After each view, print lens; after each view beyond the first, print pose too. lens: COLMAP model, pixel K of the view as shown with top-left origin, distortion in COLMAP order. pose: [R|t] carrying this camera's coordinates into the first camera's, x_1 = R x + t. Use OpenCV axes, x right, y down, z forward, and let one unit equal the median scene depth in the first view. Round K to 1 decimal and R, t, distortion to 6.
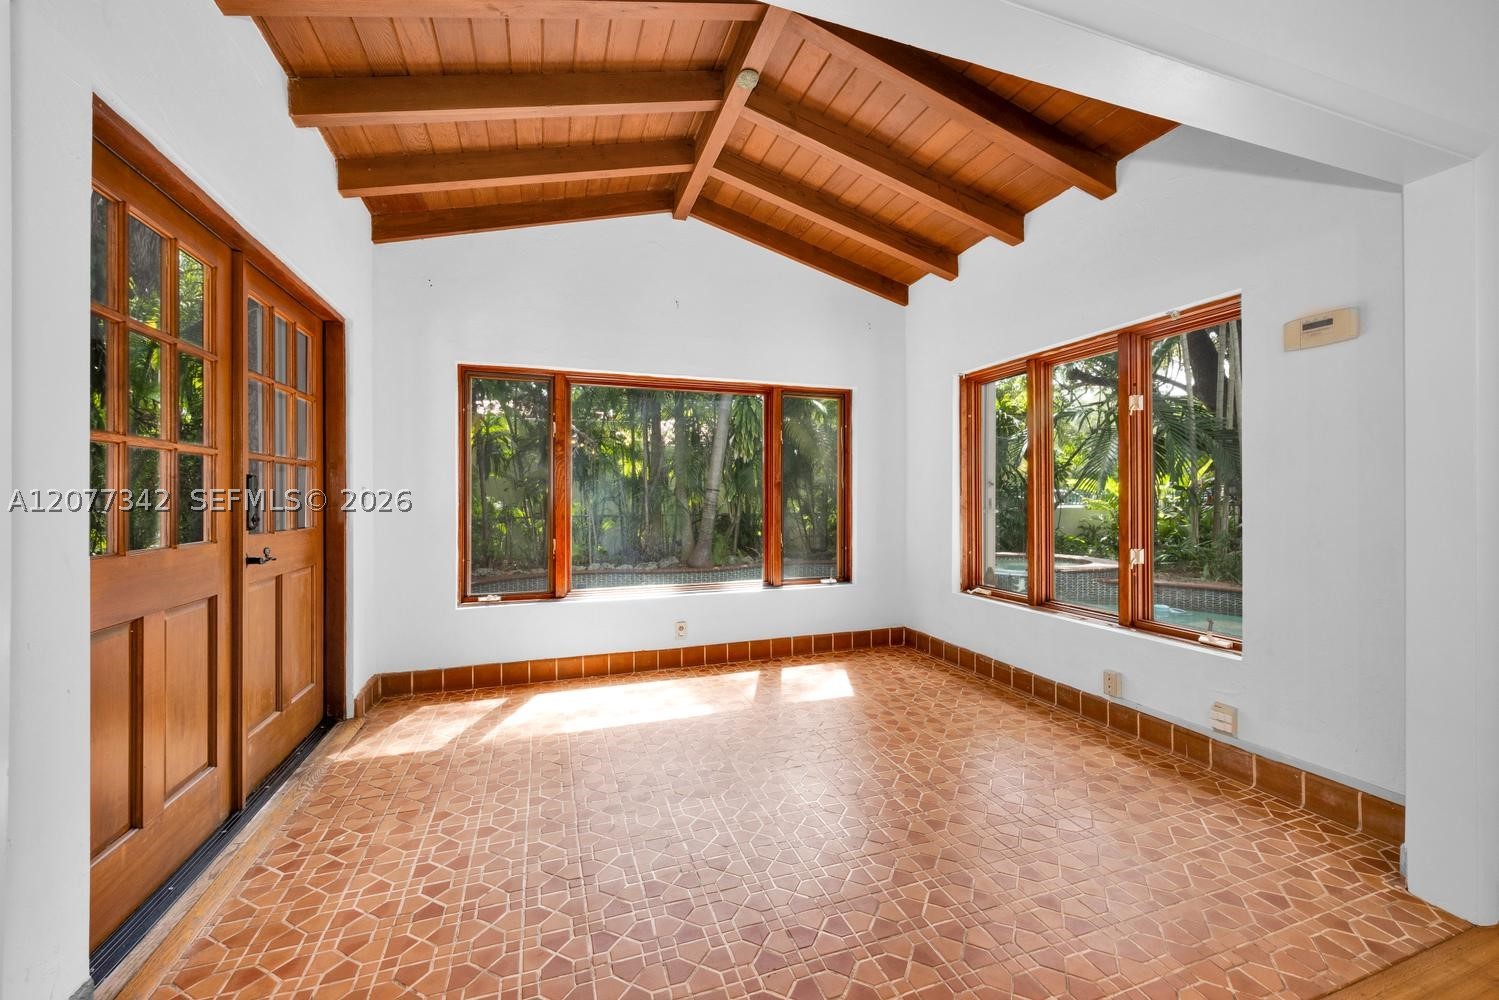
lens RADIAL K [[597.5, 0, 754.3], [0, 597.5, 498.7], [0, 0, 1]] dist [-0.004763, 0.000168]
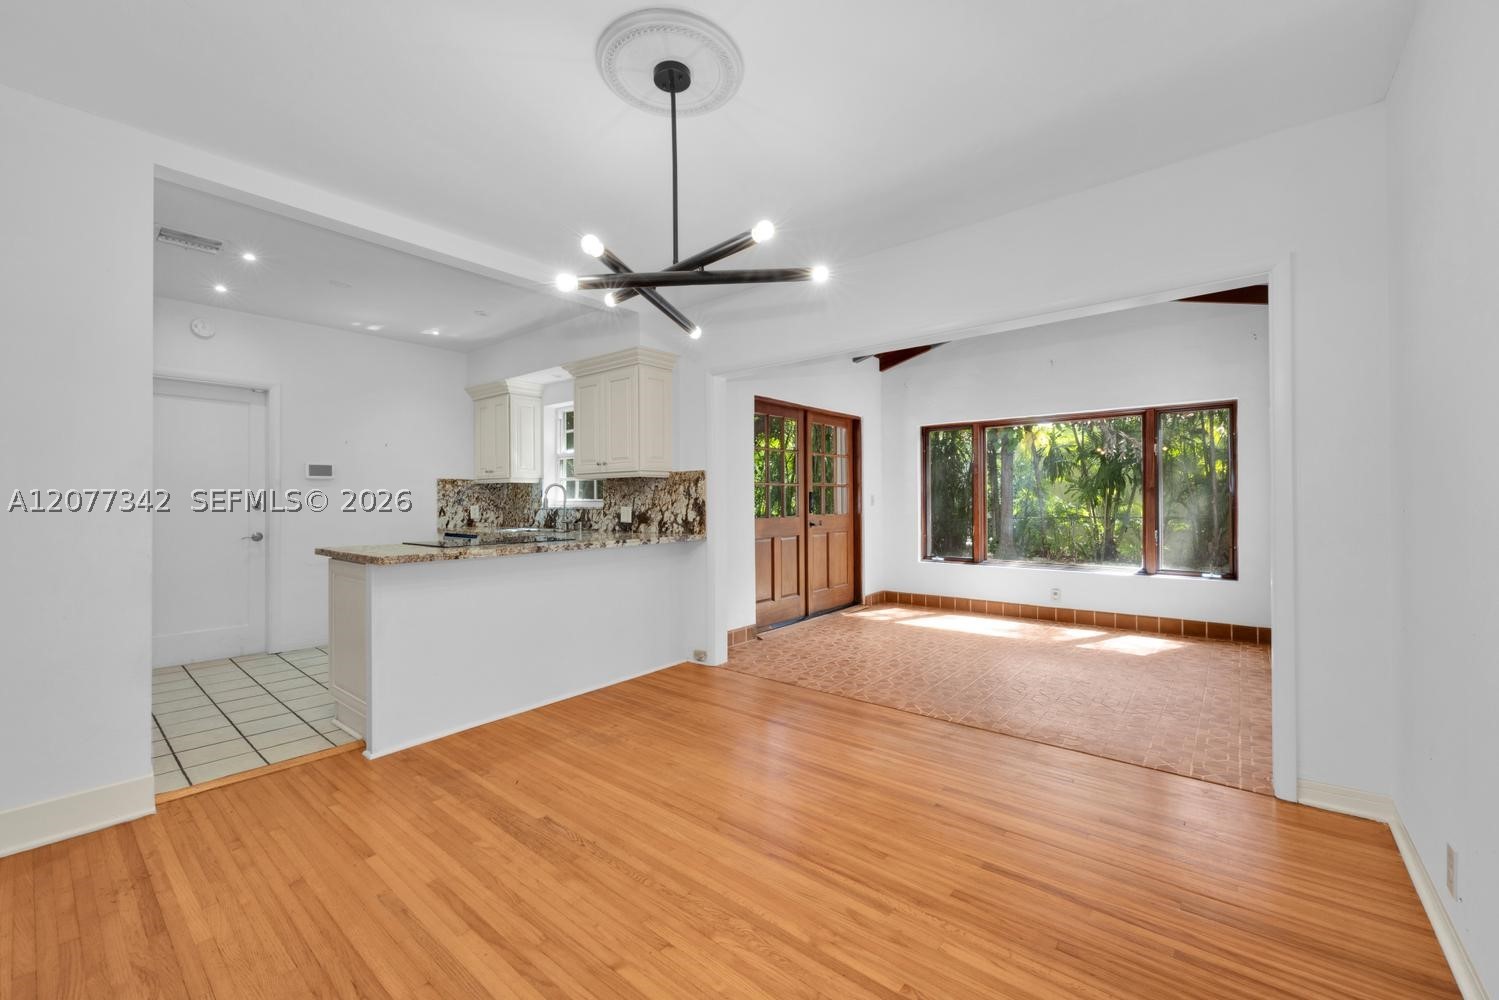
lens RADIAL K [[597.5, 0, 754.2], [0, 597.5, 495.0], [0, 0, 1]] dist [-0.004763, 0.000168]
pose [[0.517036, -0.008178, -0.855924, 0.912344], [0.000848, 0.999959, -0.009041, -0.003725], [0.855963, 0.003949, 0.517022, -0.425418]]
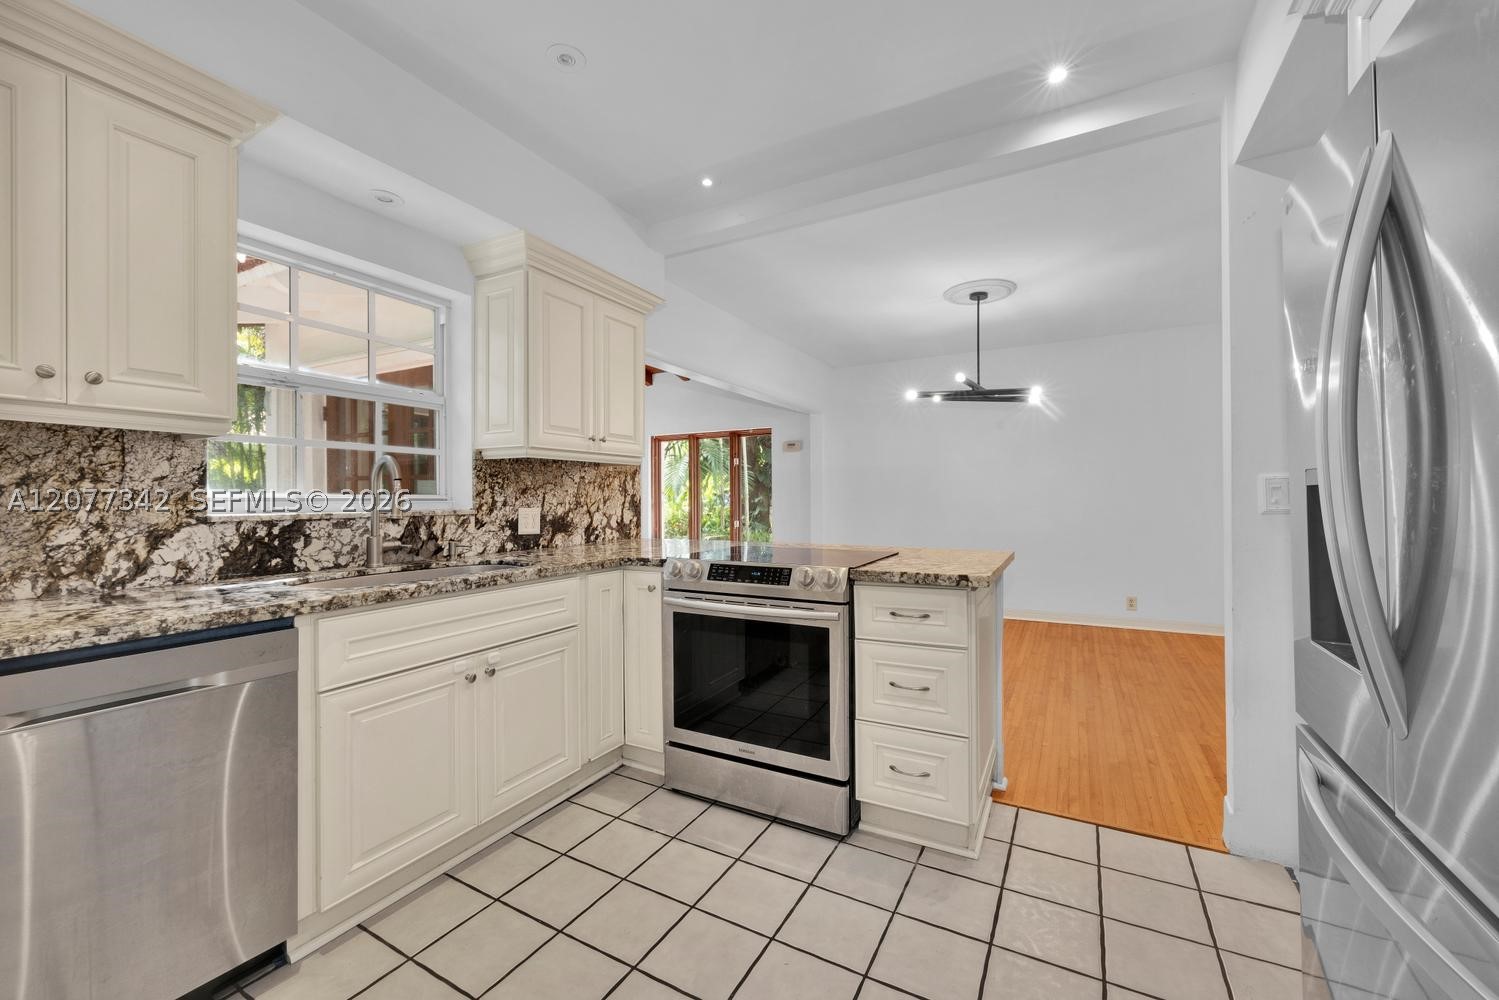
lens RADIAL K [[597.5, 0, 751.9], [0, 597.5, 491.6], [0, 0, 1]] dist [-0.004763, 0.000168]
pose [[0.743146, 0.005921, 0.669103, -0.889360], [0.003912, 0.999905, -0.013194, 0.000595], [-0.669118, 0.012423, 0.743052, -0.812746]]
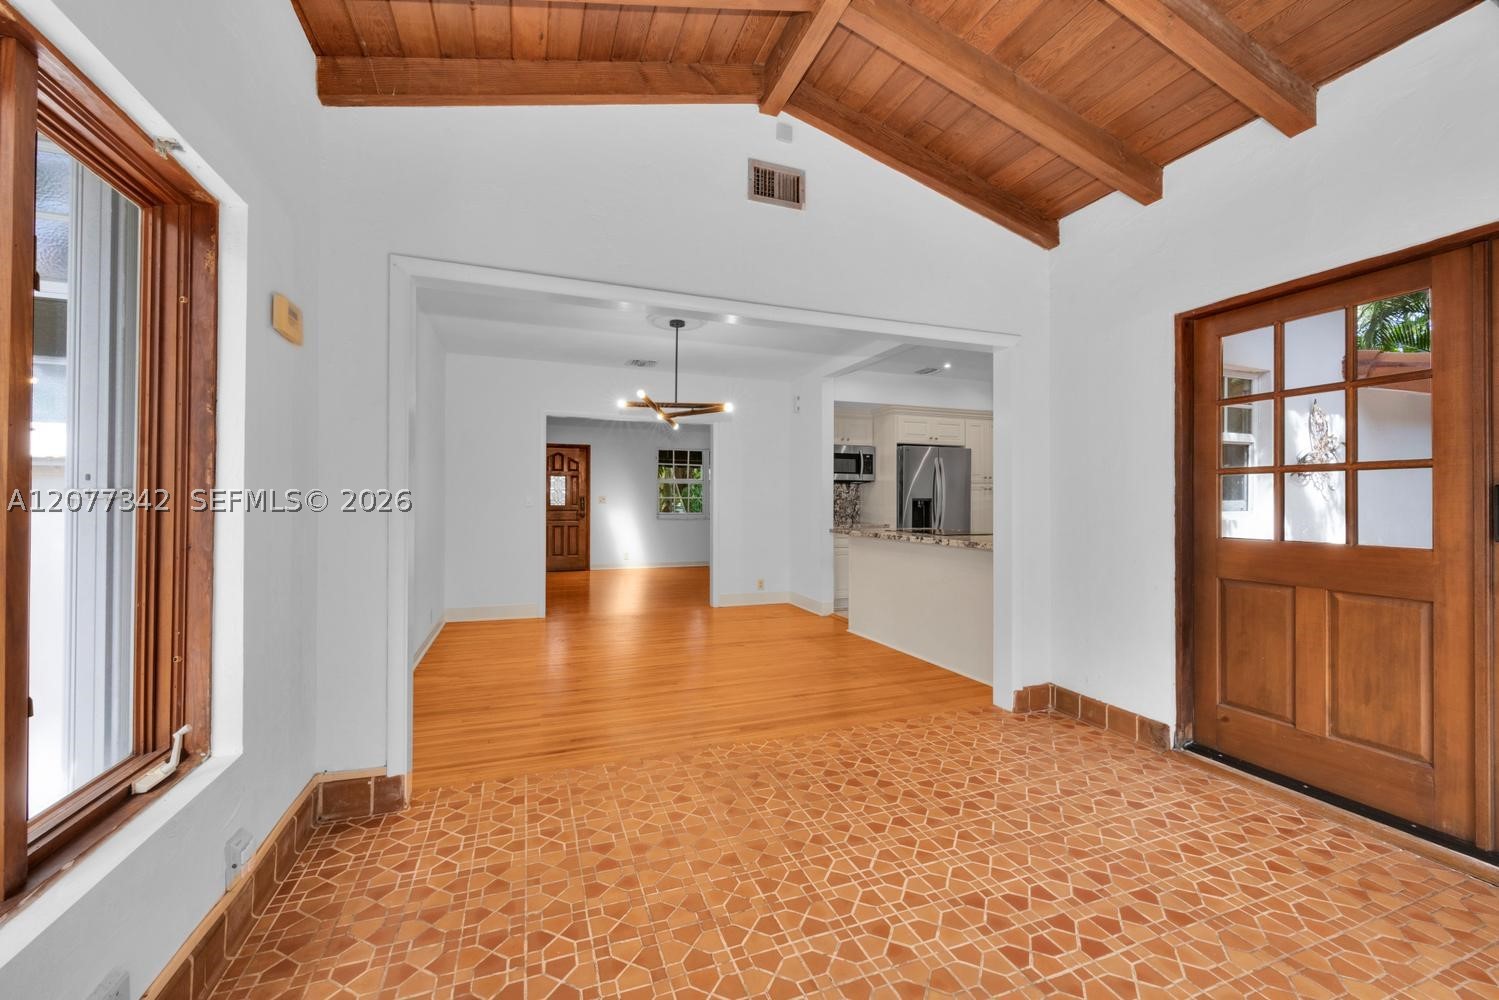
lens RADIAL K [[597.5, 0, 749.2], [0, 597.5, 499.1], [0, 0, 1]] dist [-0.004763, 0.000168]
pose [[-0.999904, 0.001198, -0.013796, 0.189520], [0.001188, 0.999999, 0.000676, -0.013921], [0.013796, 0.000659, -0.999905, 1.280223]]
